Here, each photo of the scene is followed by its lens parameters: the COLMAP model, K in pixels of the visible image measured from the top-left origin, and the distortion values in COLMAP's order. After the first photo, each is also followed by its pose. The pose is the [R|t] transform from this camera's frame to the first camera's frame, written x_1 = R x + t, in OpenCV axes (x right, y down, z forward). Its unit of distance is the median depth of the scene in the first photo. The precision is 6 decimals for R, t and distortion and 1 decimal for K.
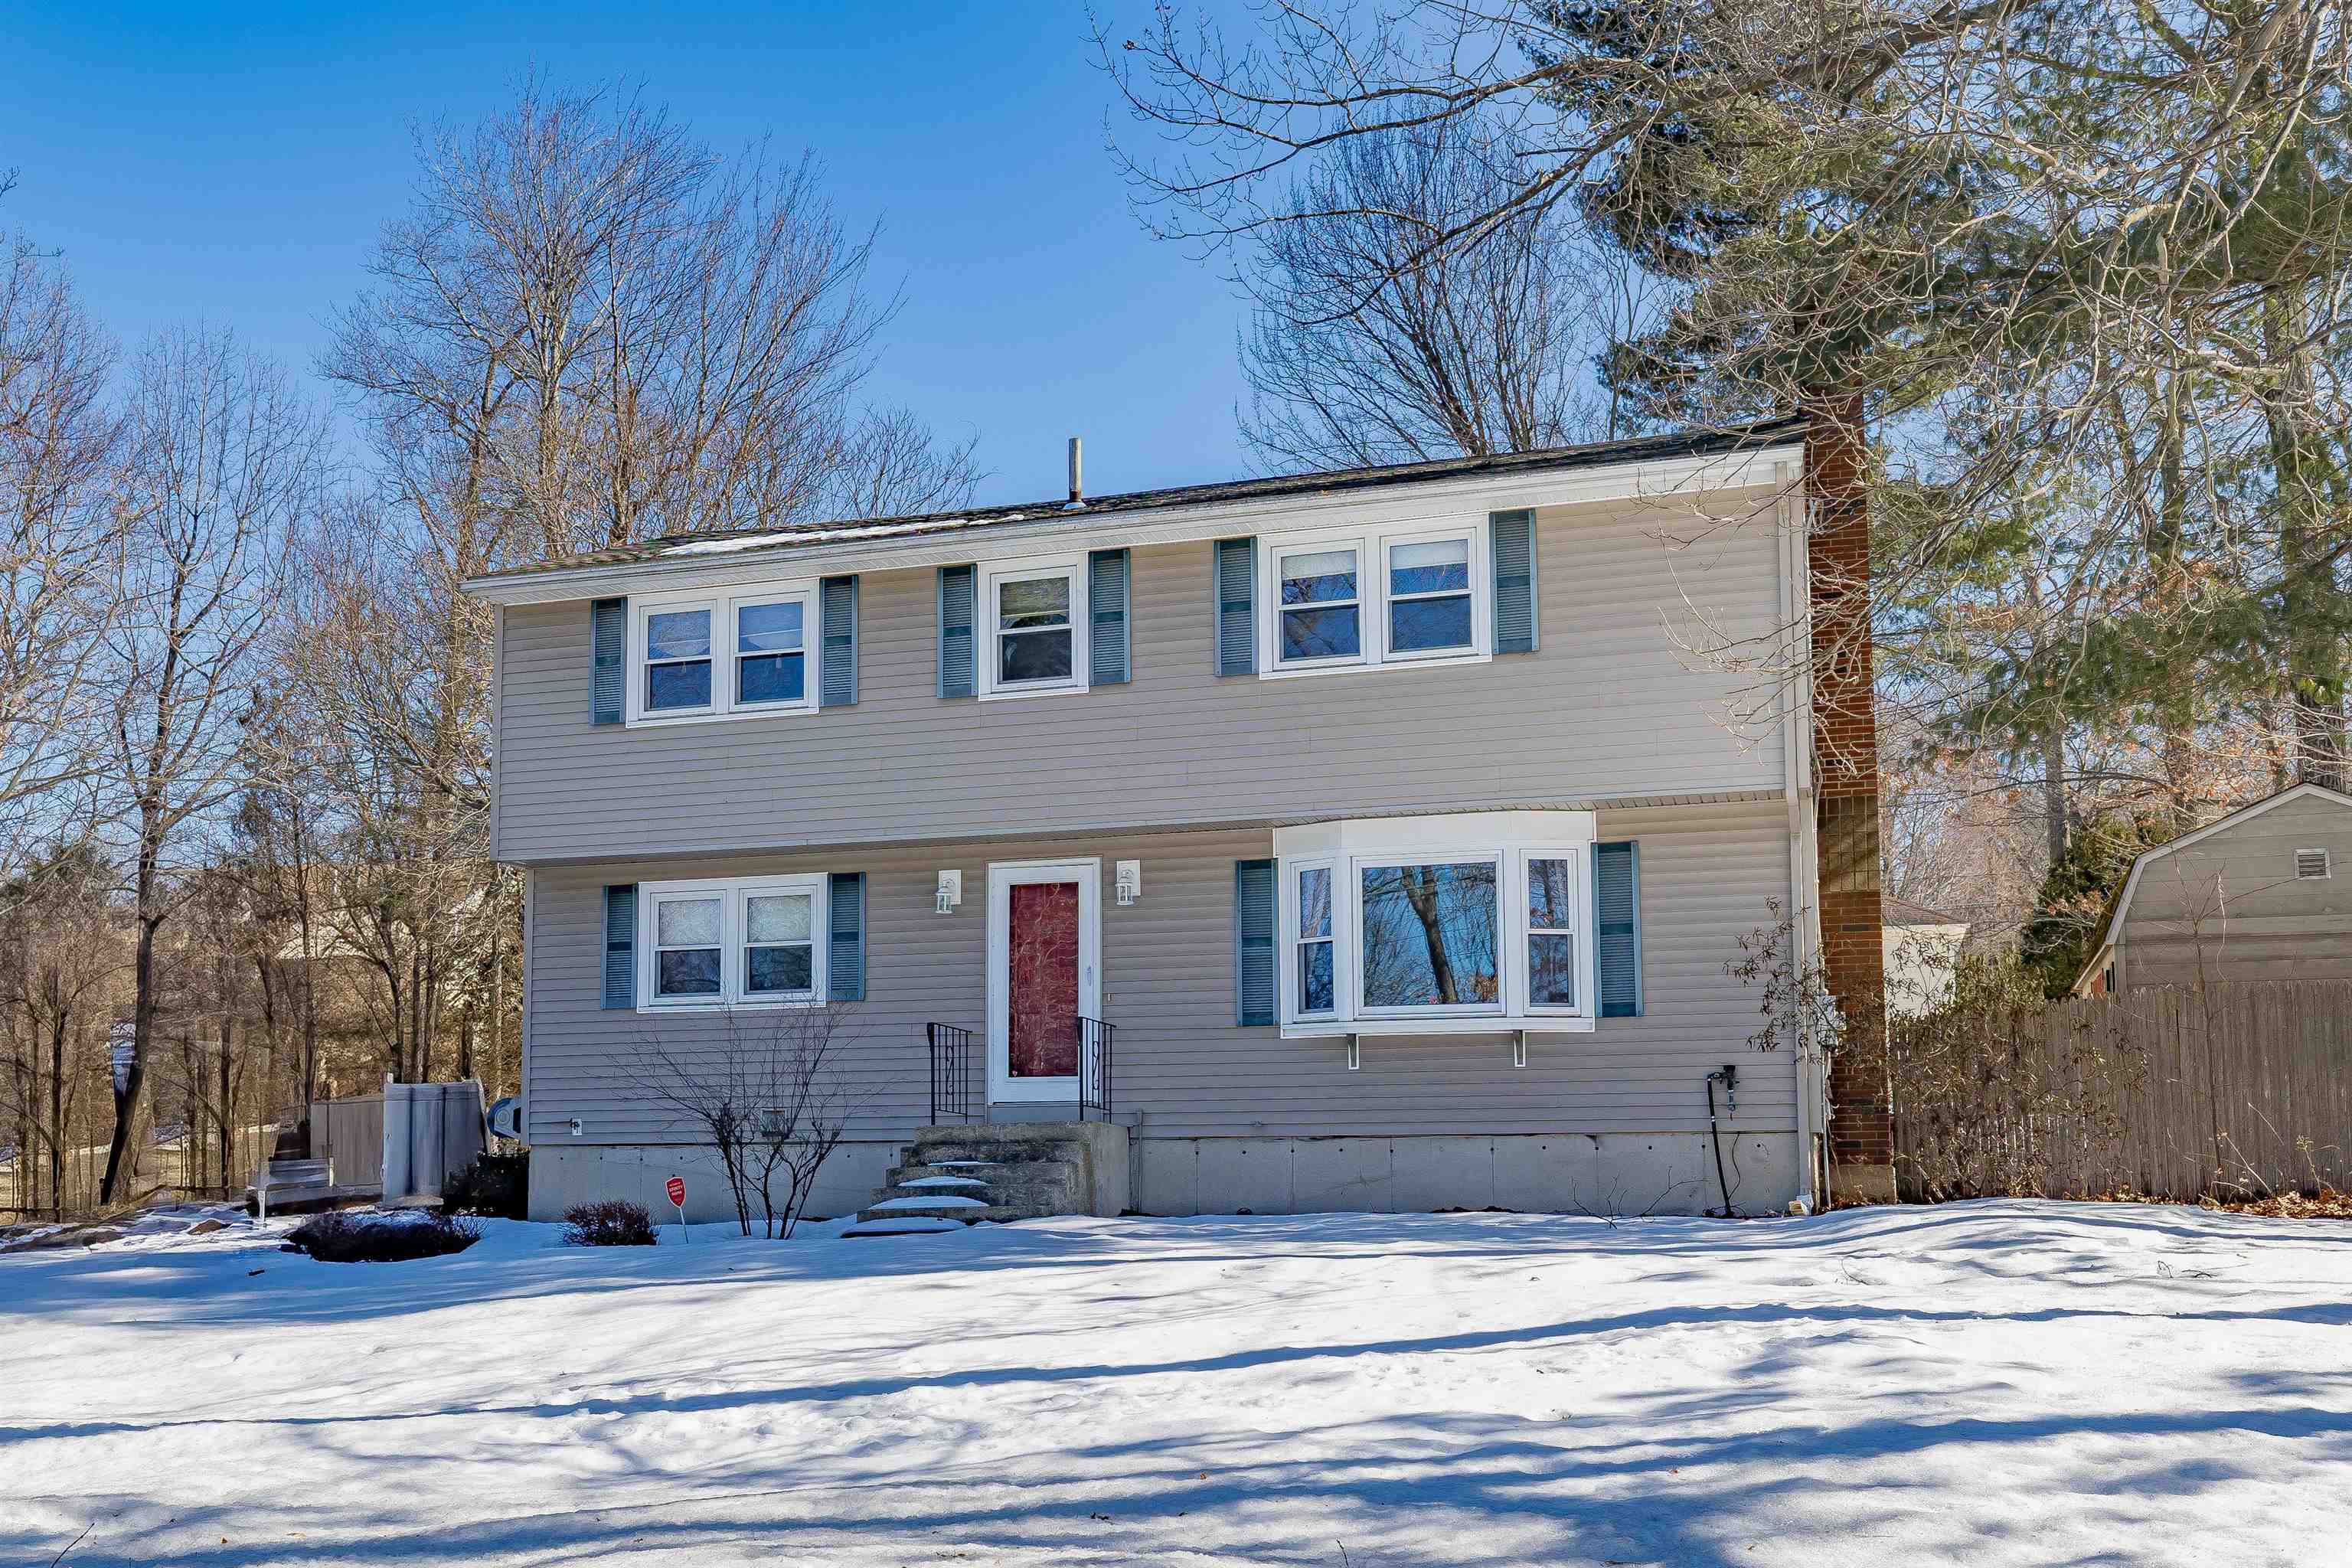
lens RADIAL K [[1972.9, 0, 1176.7], [0, 1972.9, 794.6], [0, 0, 1]] dist [-0.019653, -0.000165]
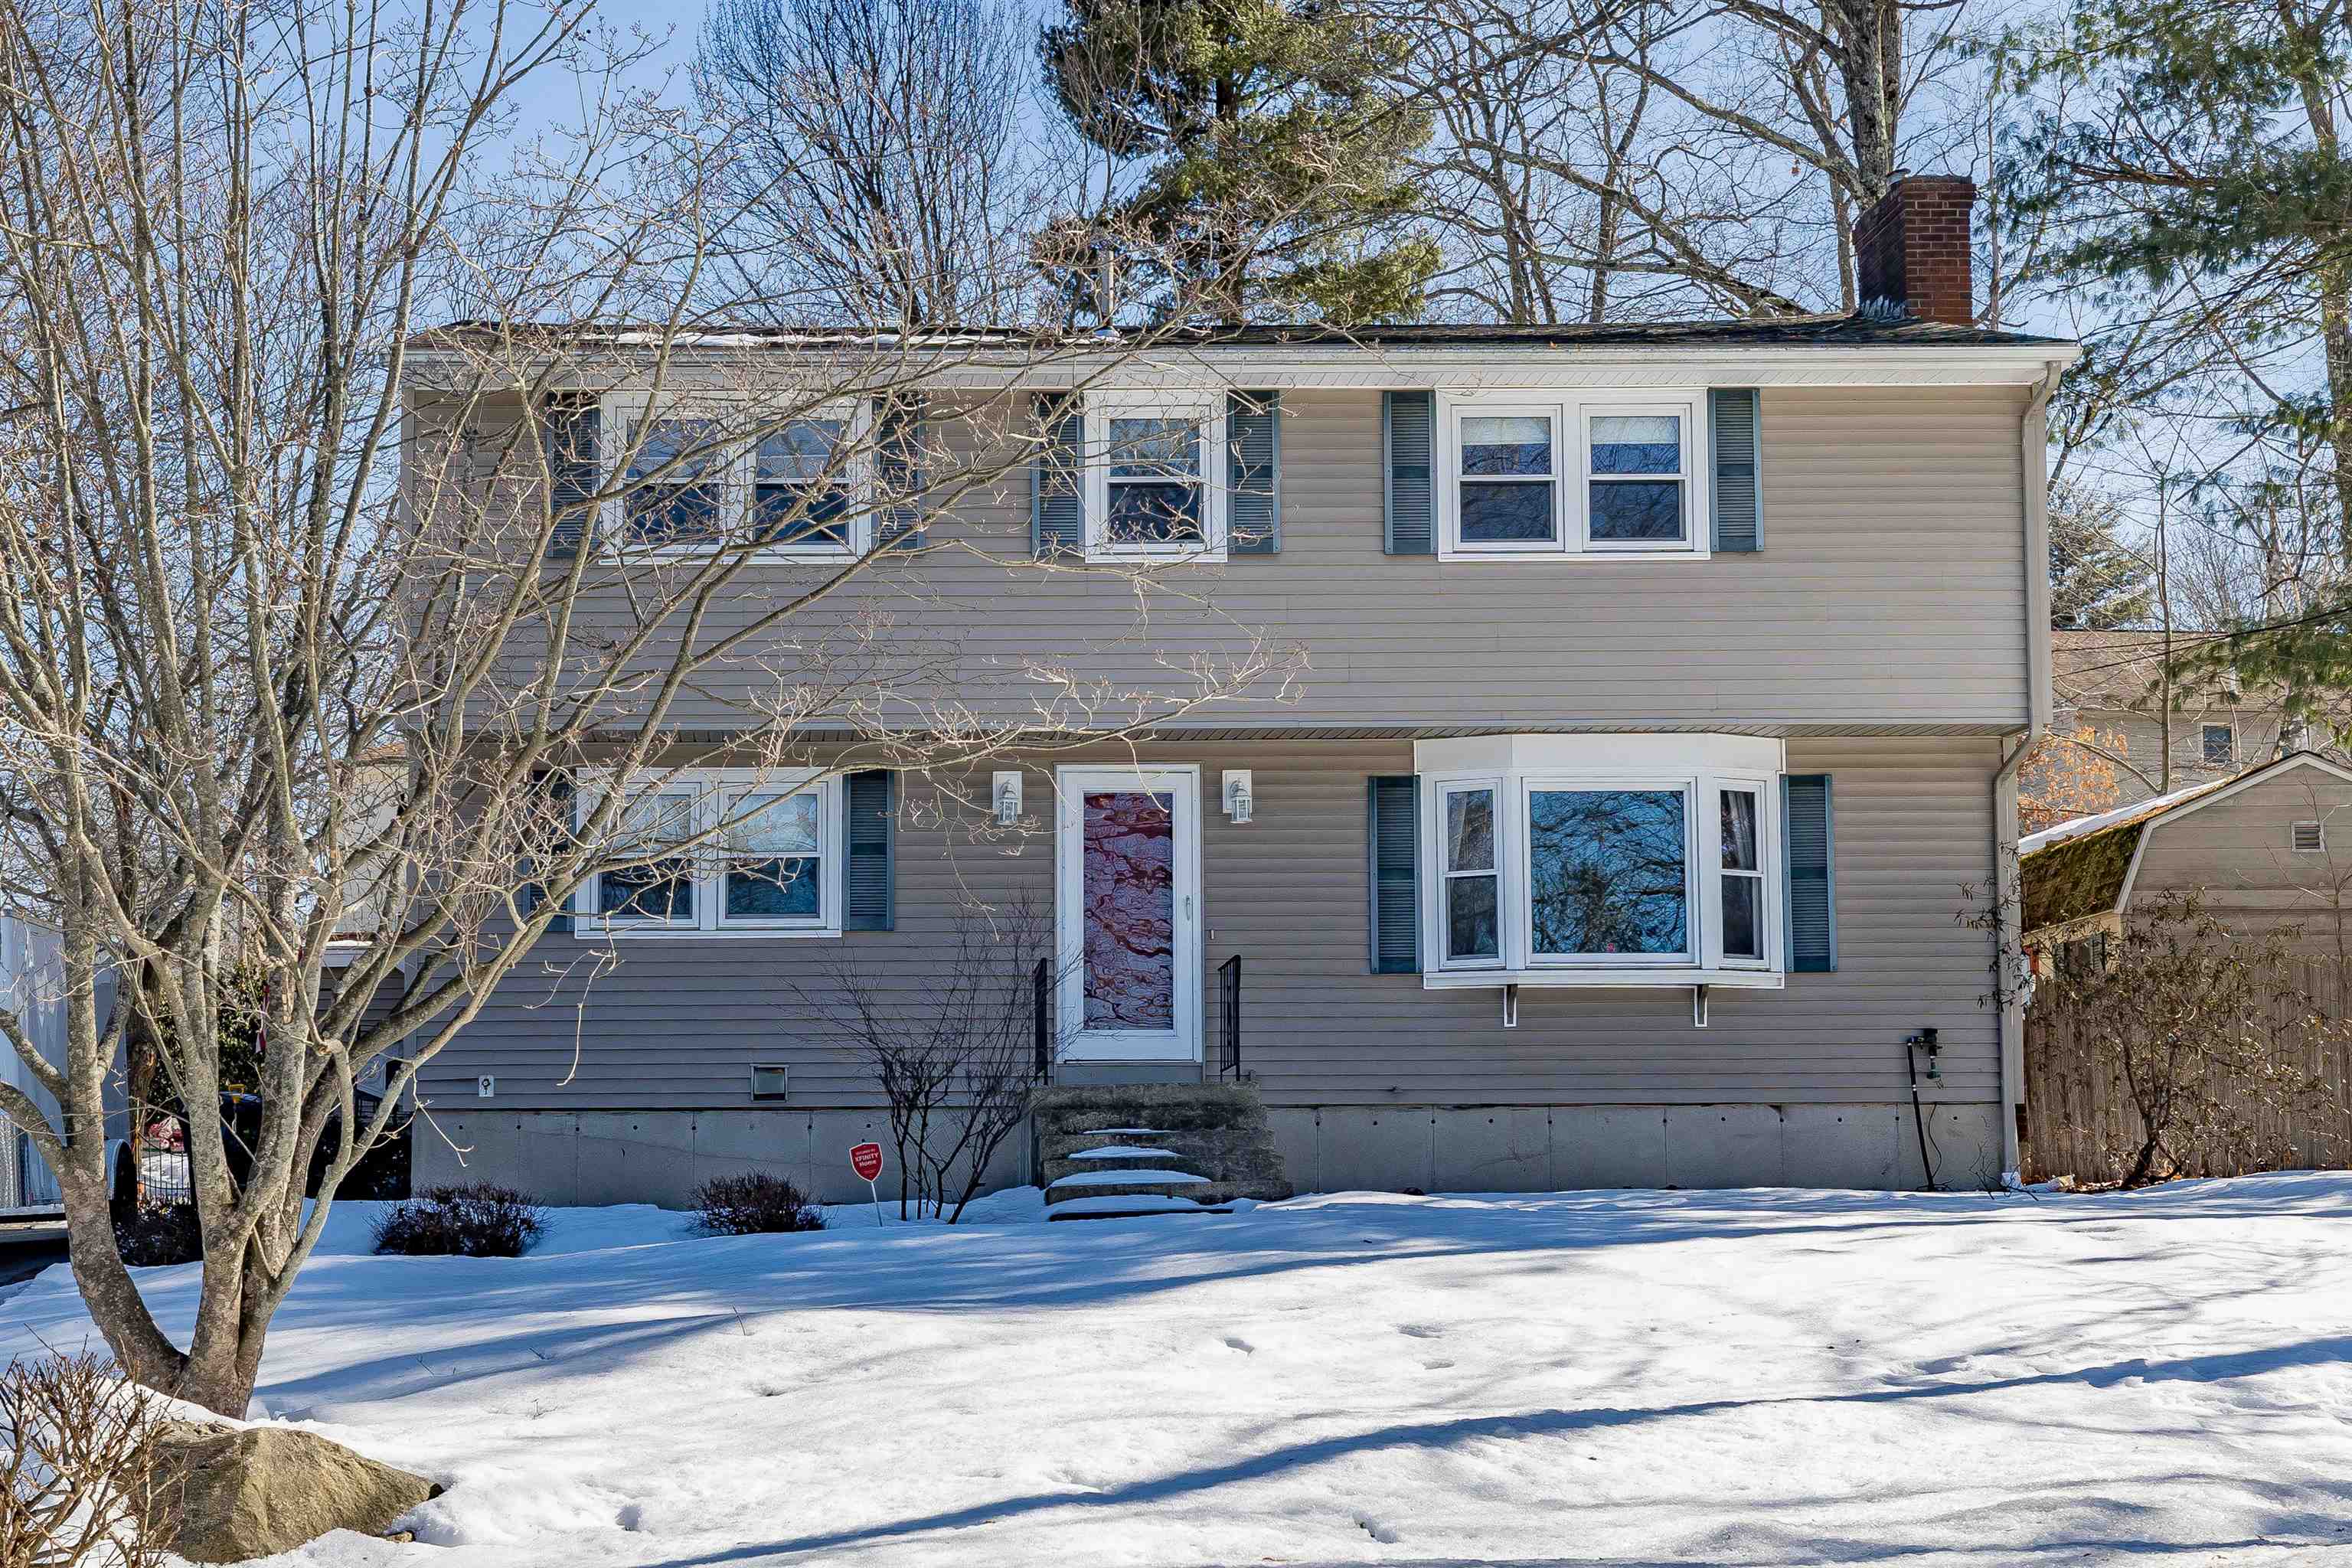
lens RADIAL K [[2381.6, 0, 1175.8], [0, 2381.6, 775.3], [0, 0, 1]] dist [-0.019281, 0.000000]
pose [[0.960640, 0.047096, 0.273776, -0.339169], [-0.053050, 0.998488, 0.014380, 0.023907], [-0.272685, -0.028338, 0.961686, 0.052826]]
